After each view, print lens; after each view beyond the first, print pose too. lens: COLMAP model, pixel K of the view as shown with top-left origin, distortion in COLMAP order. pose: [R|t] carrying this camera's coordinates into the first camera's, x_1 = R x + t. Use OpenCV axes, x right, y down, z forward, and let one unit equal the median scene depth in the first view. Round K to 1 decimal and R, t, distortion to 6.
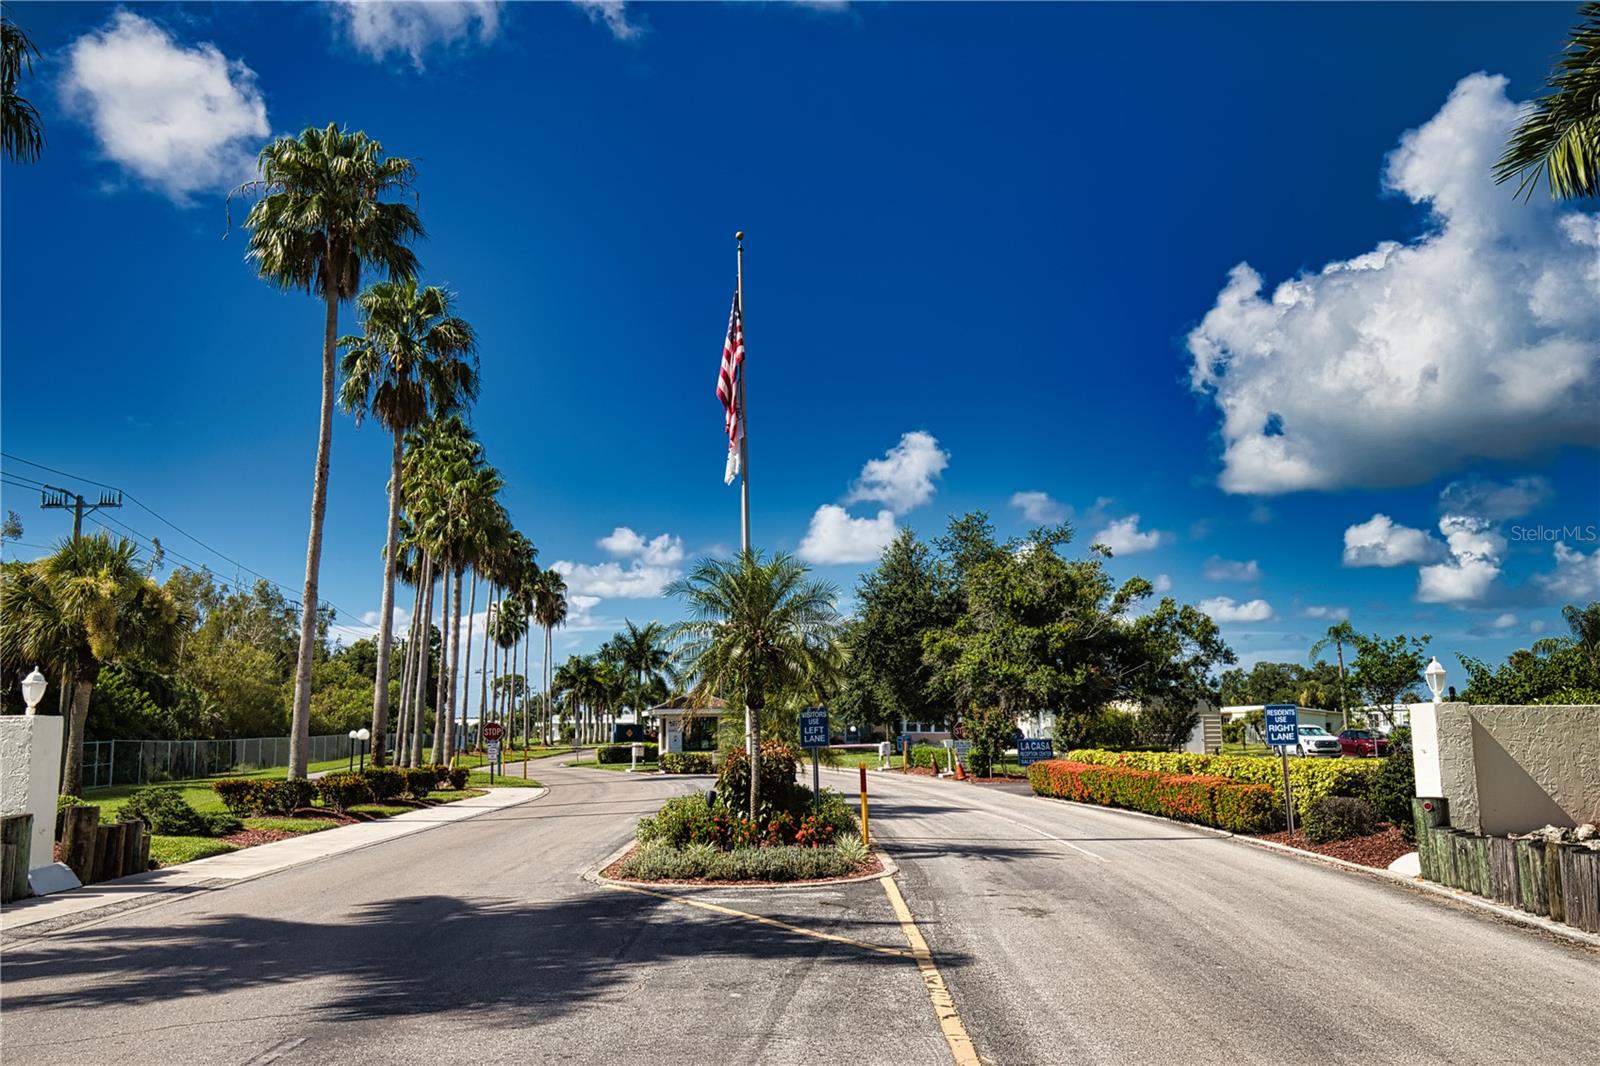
lens RADIAL K [[1332.6, 0, 799.0], [0, 1332.6, 532.8], [0, 0, 1]] dist [0.011458, -0.003761]
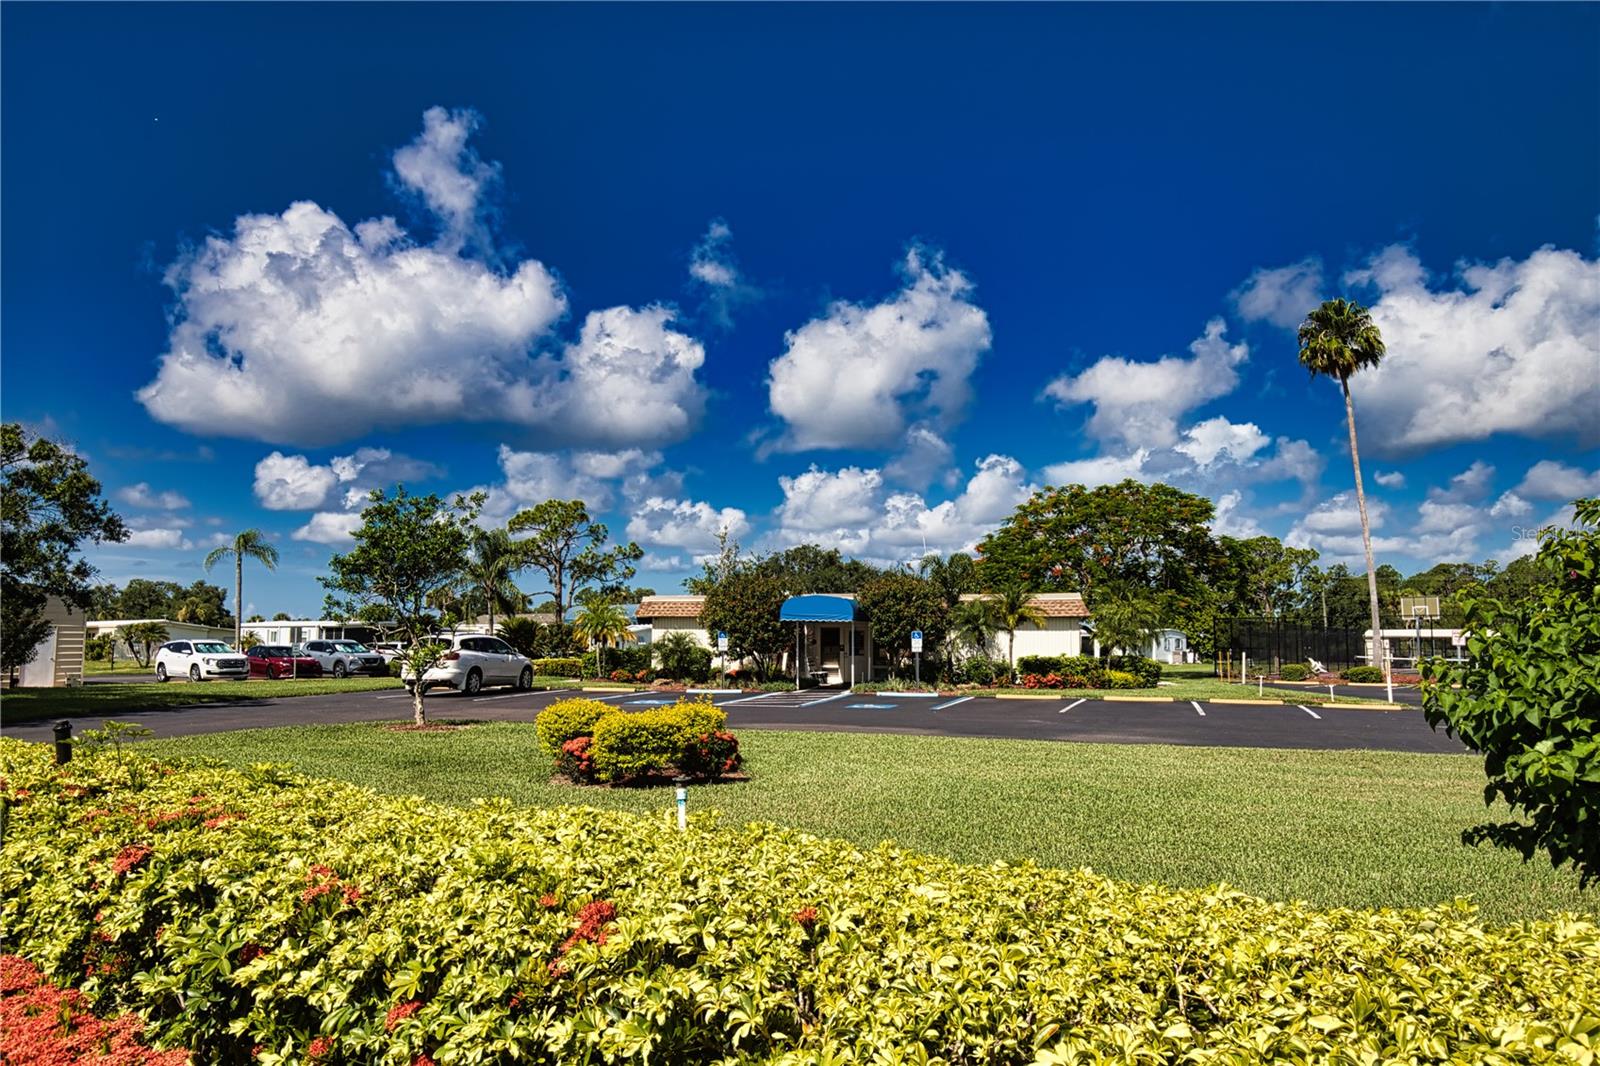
lens RADIAL K [[1095.8, 0, 798.6], [0, 1095.8, 529.6], [0, 0, 1]] dist [0.009280, -0.000220]
pose [[0.639032, 0.084172, 0.764561, 0.087648], [-0.115182, 0.993258, -0.013080, 0.041349], [-0.760507, -0.079705, 0.644419, 0.278722]]
